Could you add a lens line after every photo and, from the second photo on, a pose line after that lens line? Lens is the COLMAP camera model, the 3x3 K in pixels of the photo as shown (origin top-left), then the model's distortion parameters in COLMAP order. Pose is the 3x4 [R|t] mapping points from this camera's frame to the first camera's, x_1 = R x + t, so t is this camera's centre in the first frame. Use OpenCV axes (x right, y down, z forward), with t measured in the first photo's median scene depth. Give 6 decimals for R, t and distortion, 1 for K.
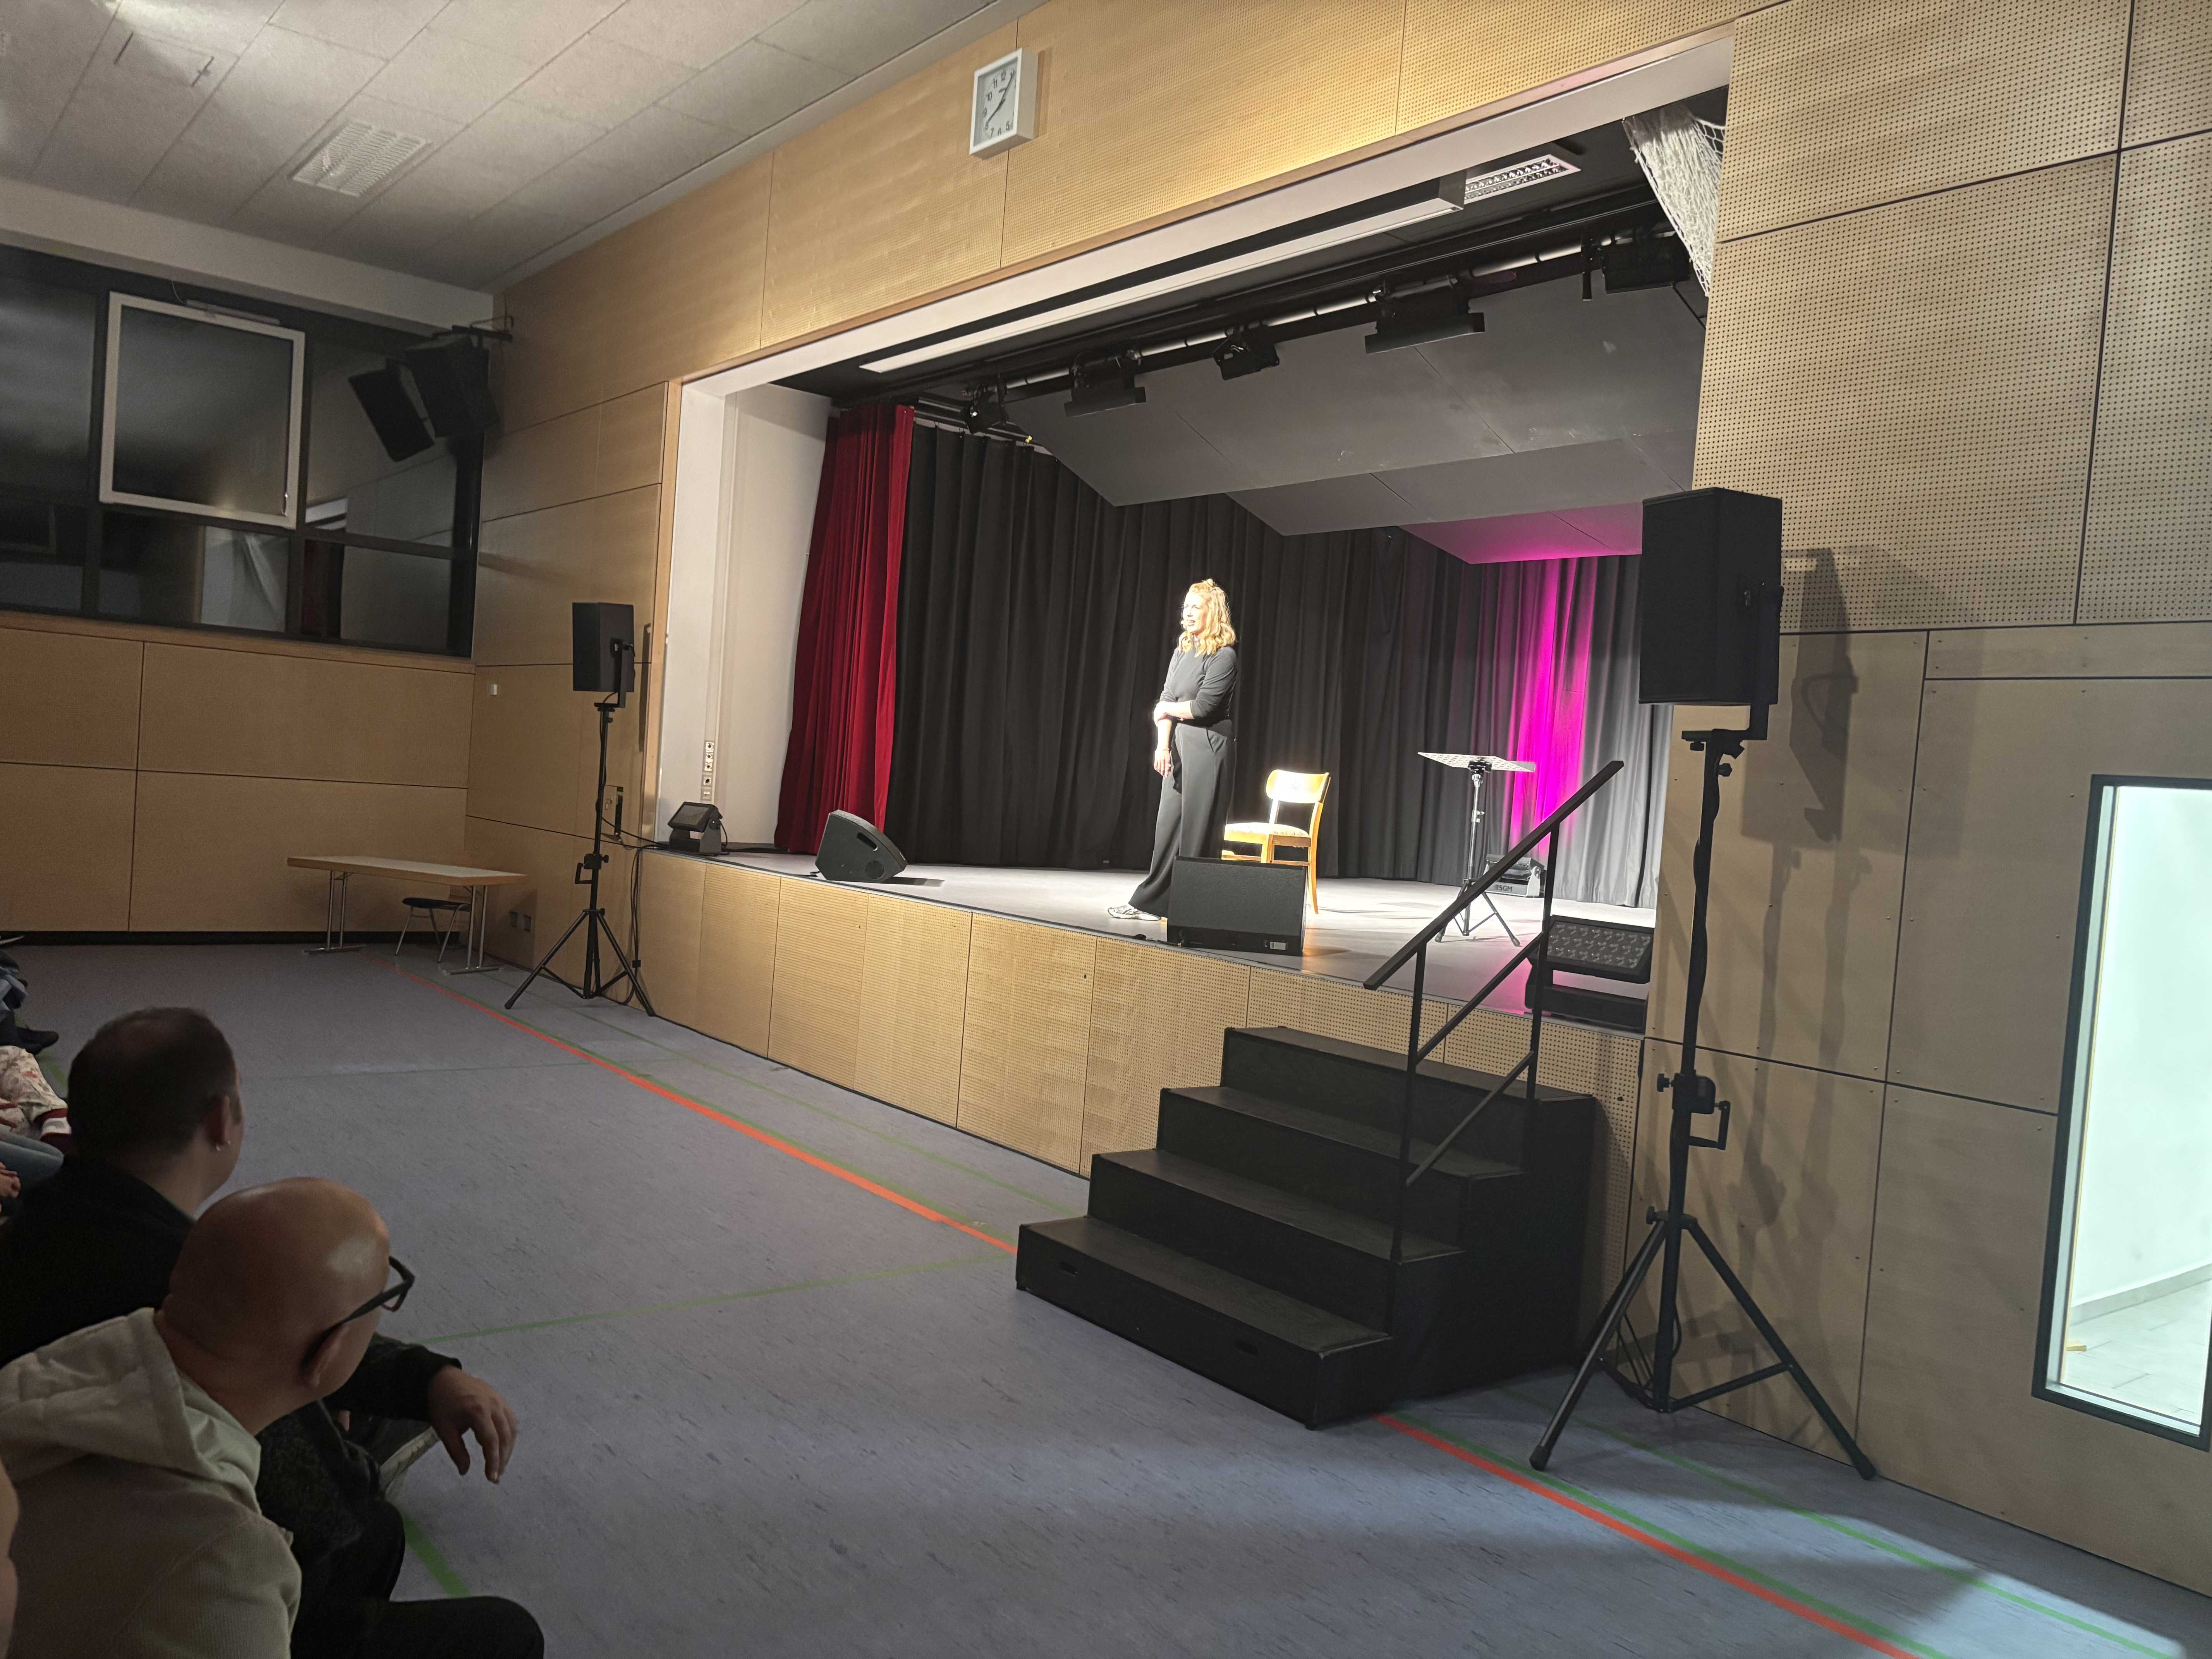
lens RADIAL K [[1660.2, 0, 1107.1], [0, 1660.2, 837.3], [0, 0, 1]] dist [0.079583, -0.086791]
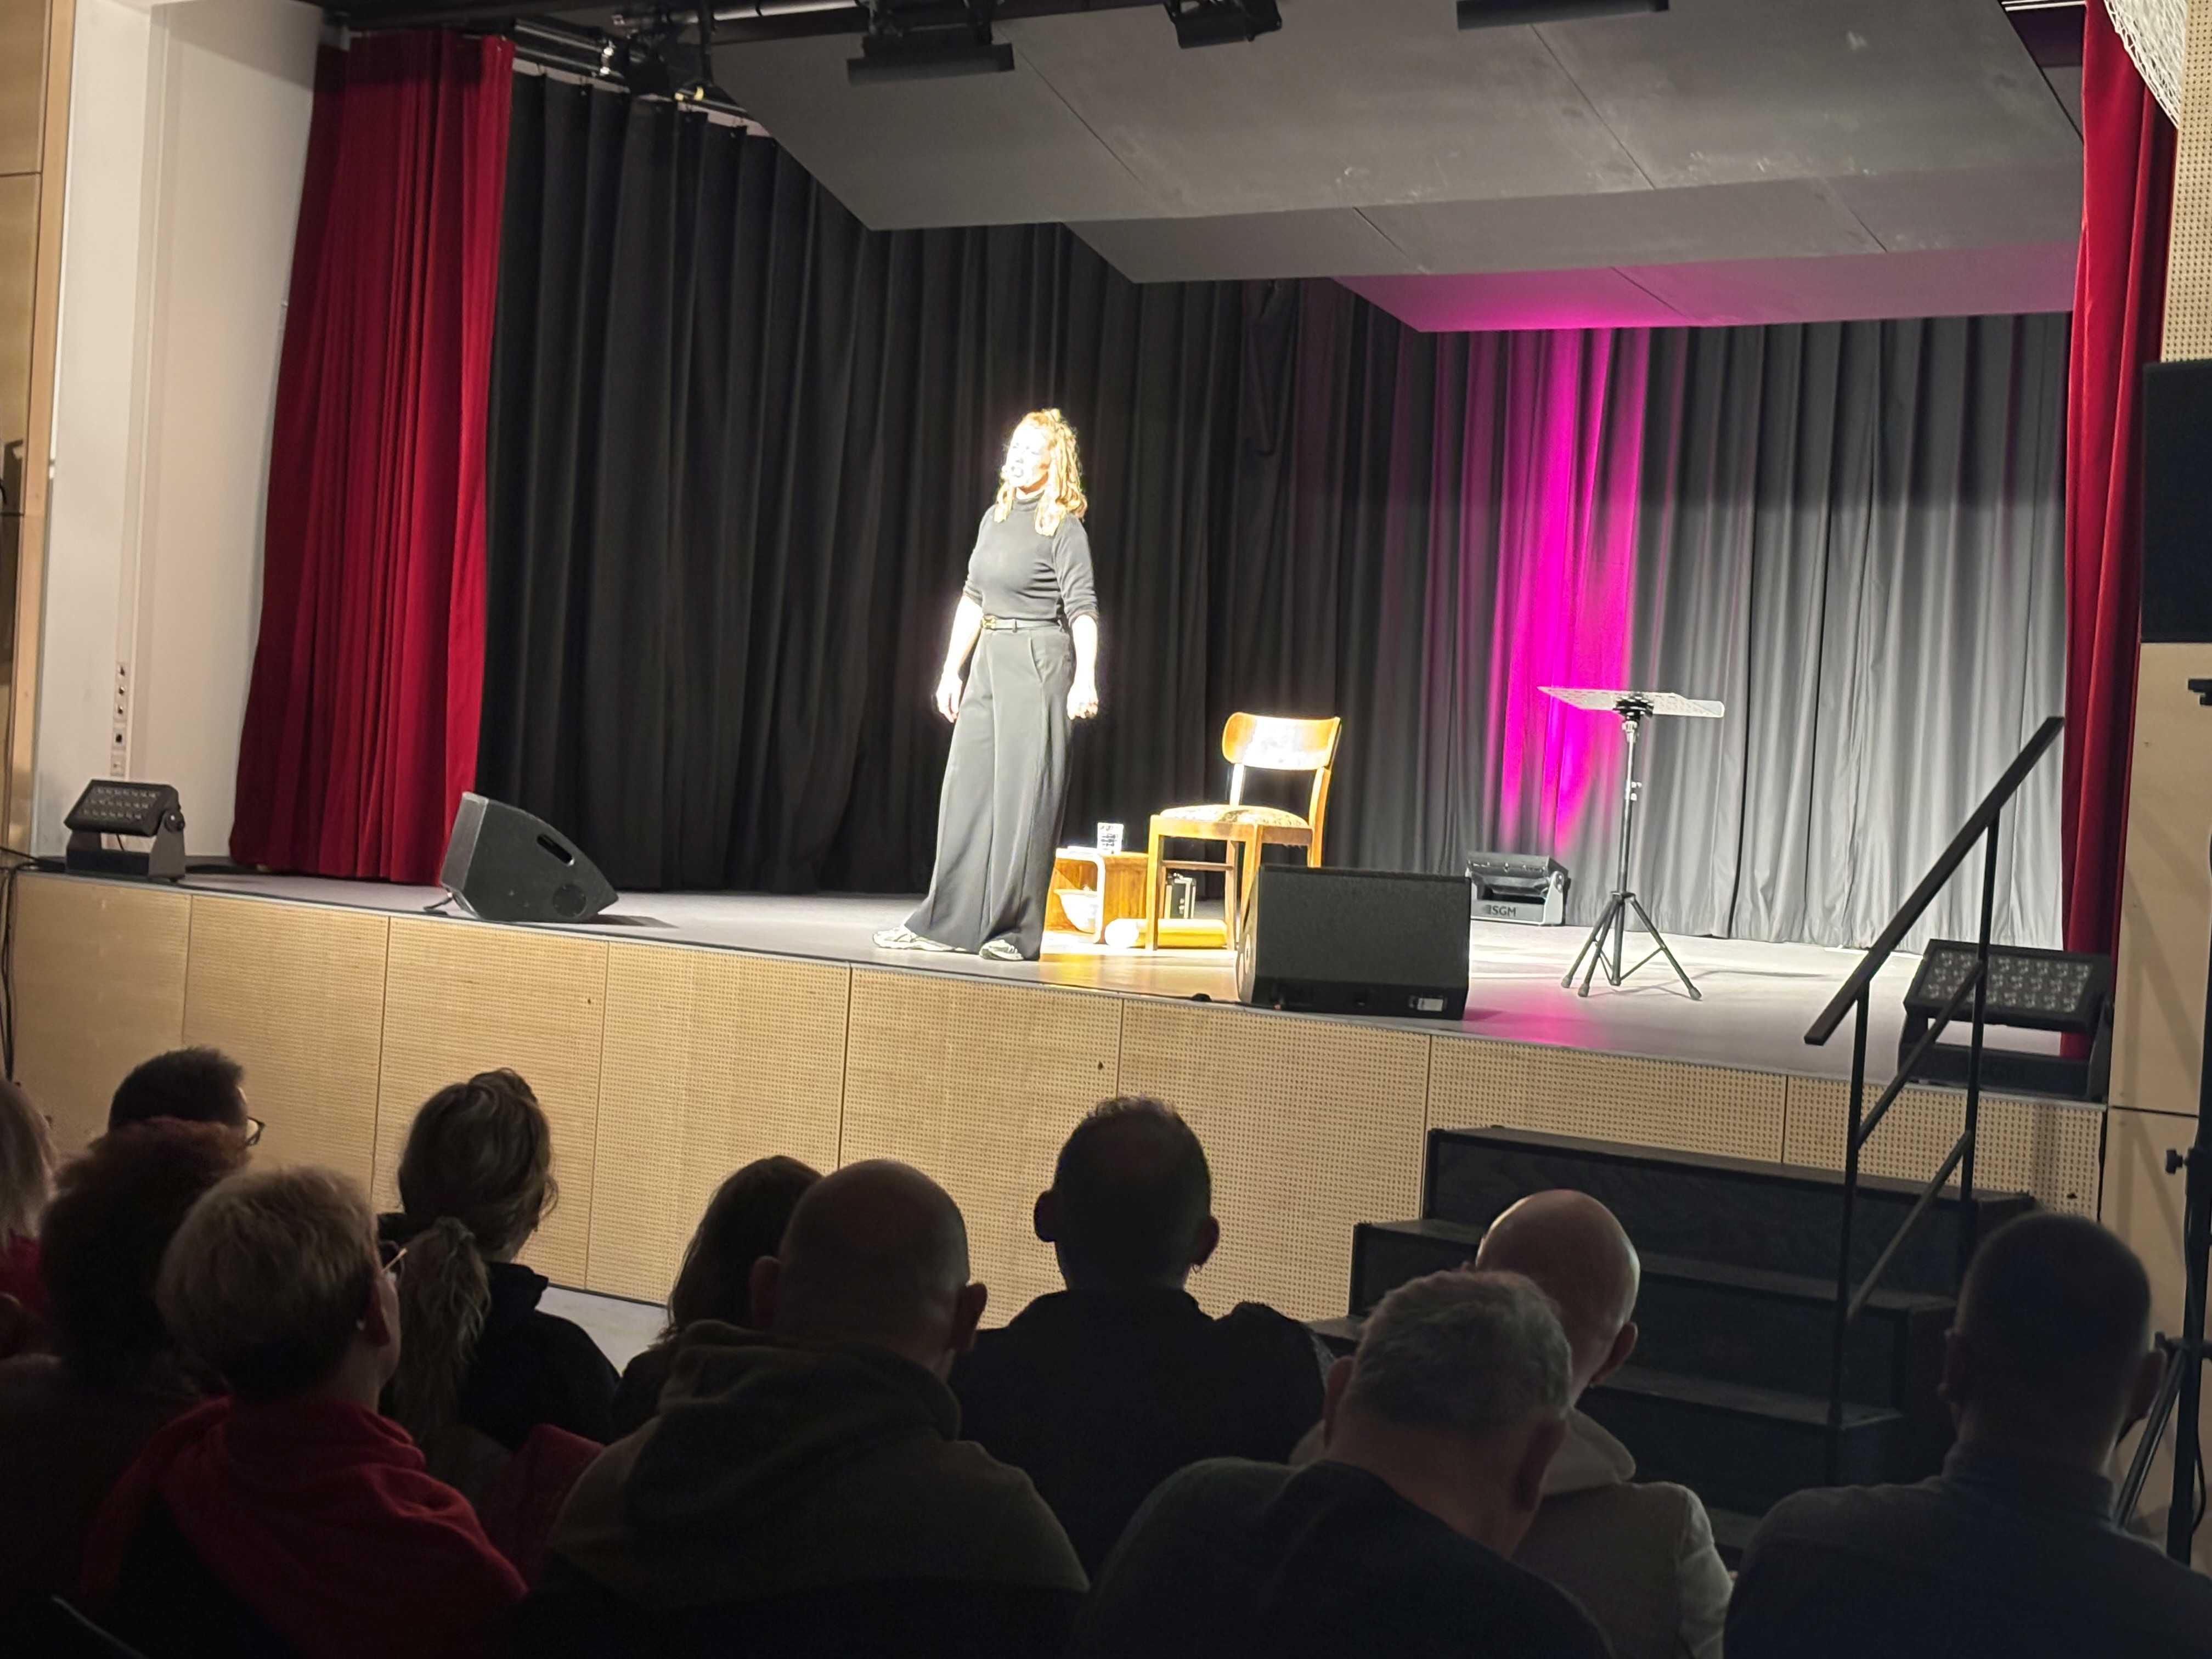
lens RADIAL K [[3570.9, 0, 1107.5], [0, 3570.9, 849.9], [0, 0, 1]] dist [0.257272, -0.983631]
pose [[0.972325, -0.018389, 0.232909, -0.242116], [0.016484, 0.999813, 0.010120, -0.006362], [-0.233052, -0.006000, 0.972446, -0.211993]]
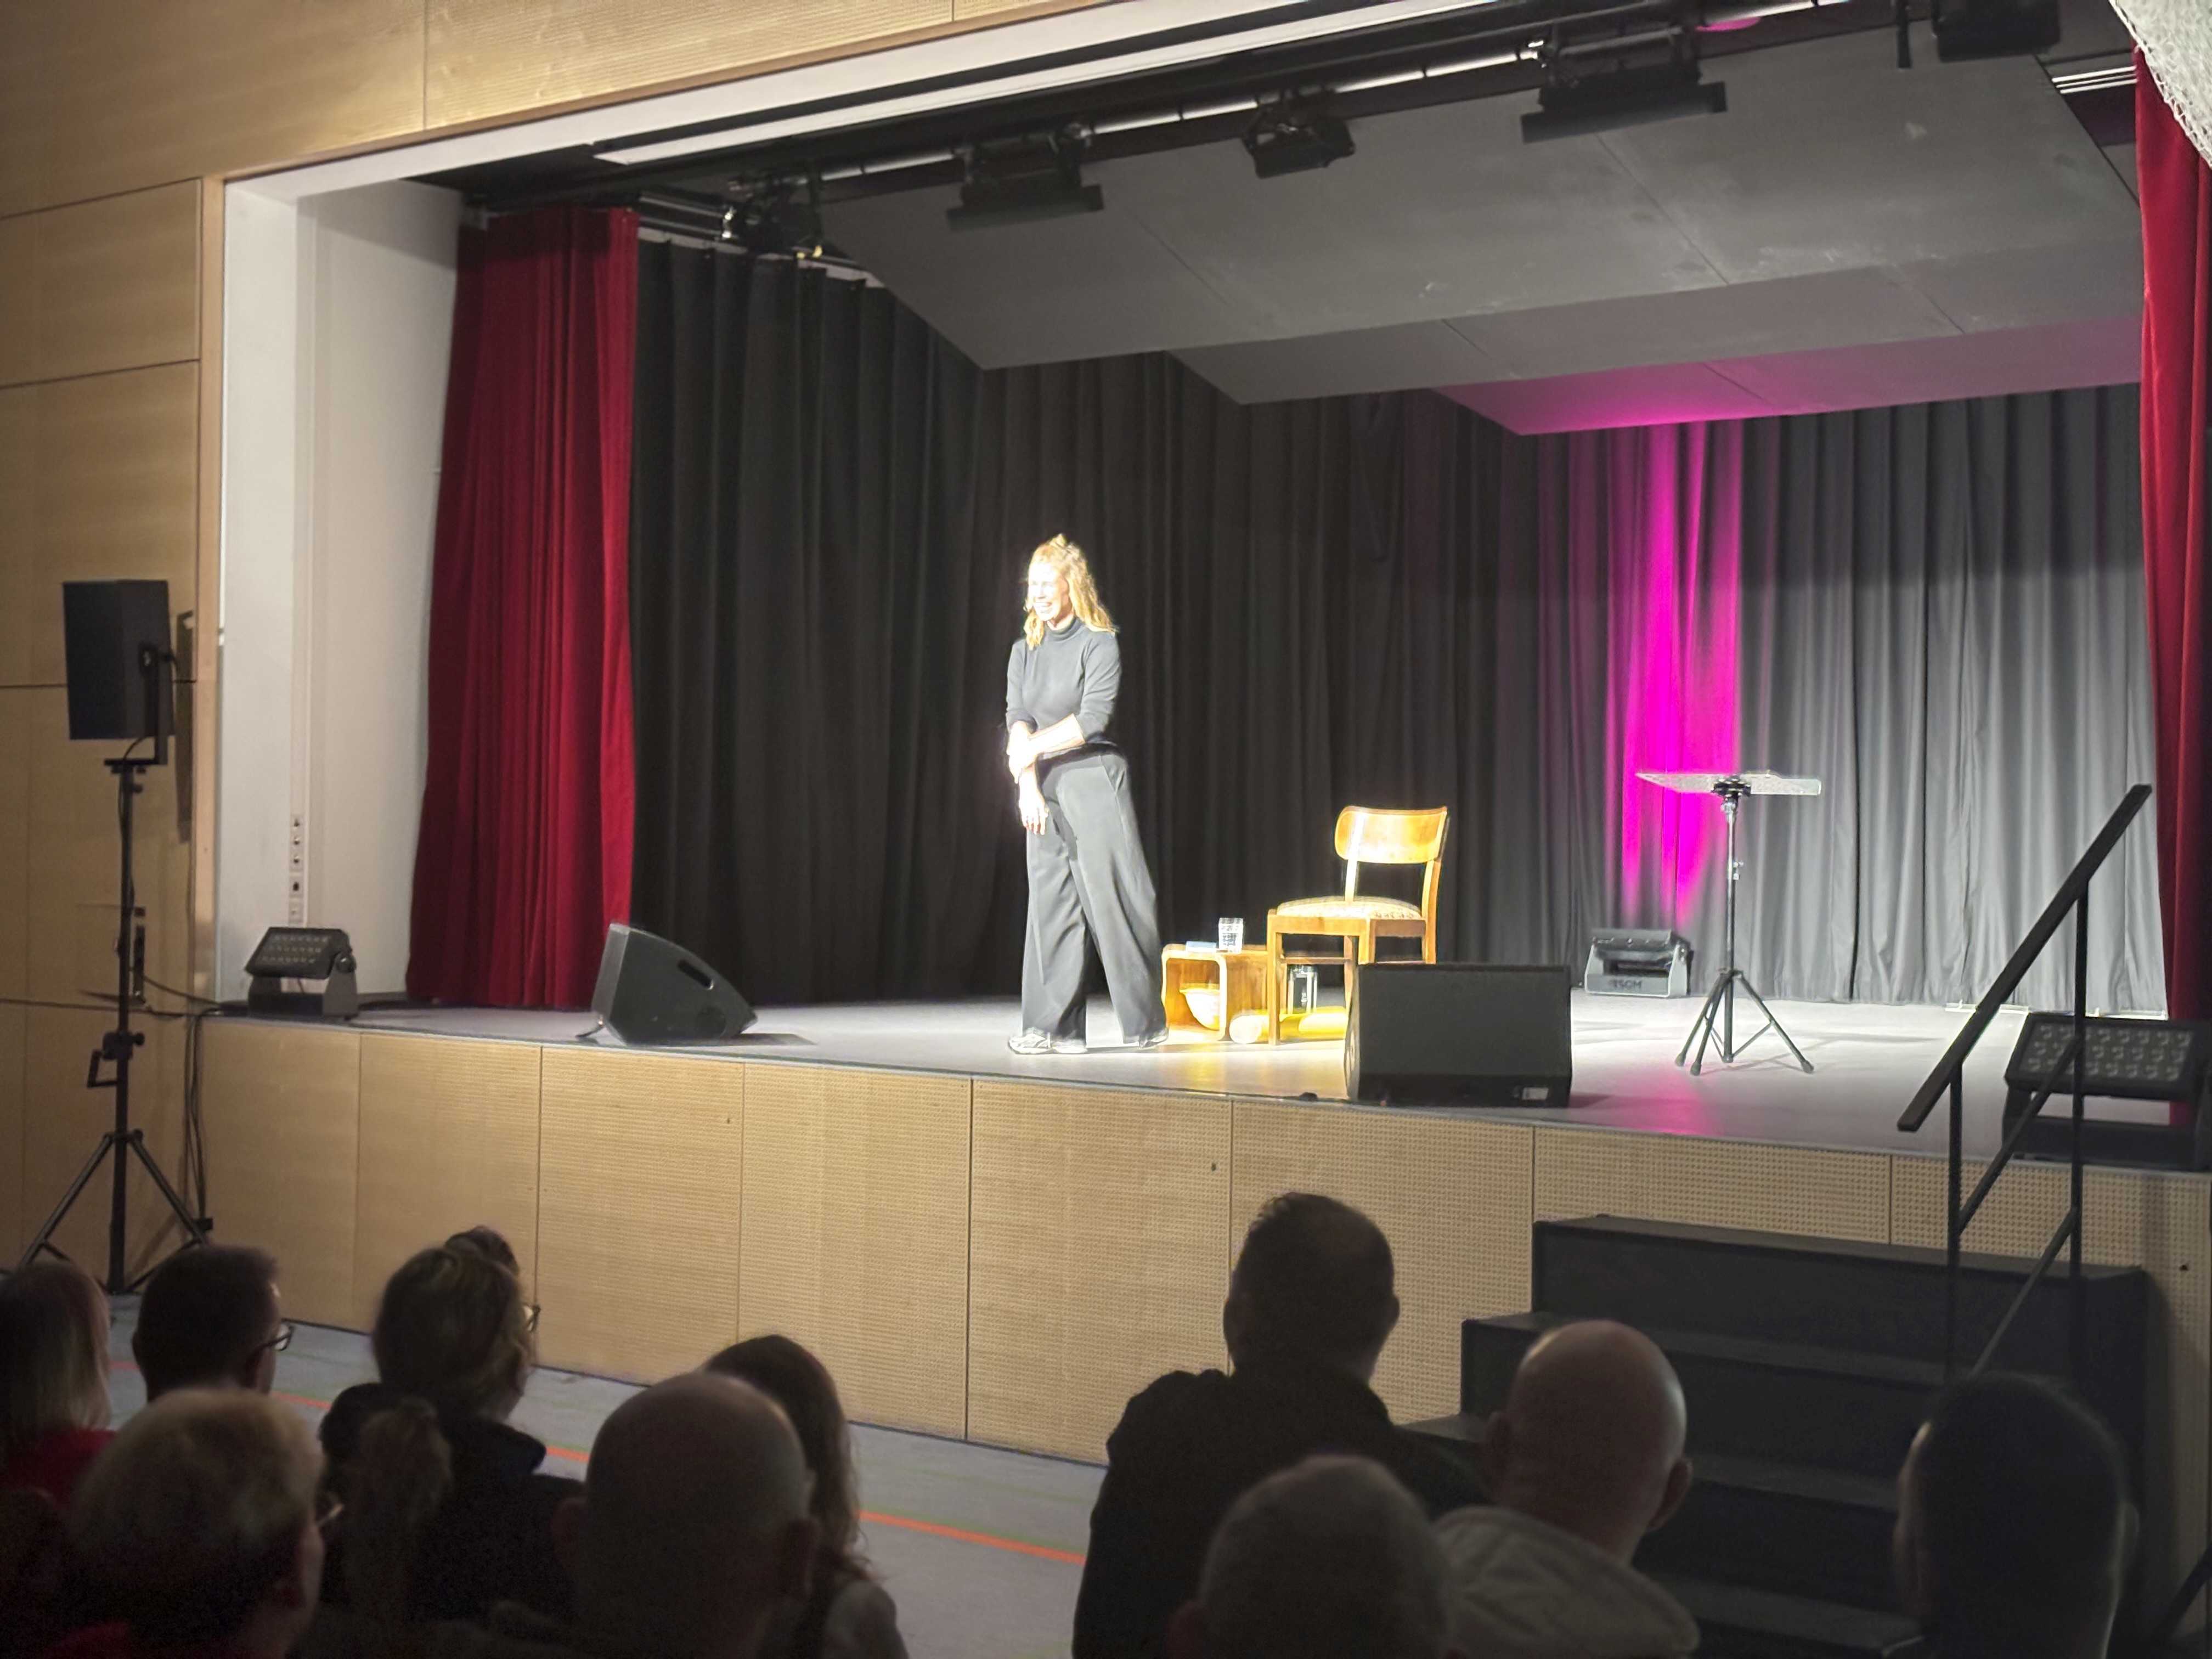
lens RADIAL K [[3288.2, 0, 1097.7], [0, 3288.2, 839.6], [0, 0, 1]] dist [0.239822, -0.819323]
pose [[0.982450, -0.058895, 0.176984, -0.205566], [0.063387, 0.997792, -0.019830, -0.012657], [-0.175426, 0.030700, 0.984014, -0.162287]]
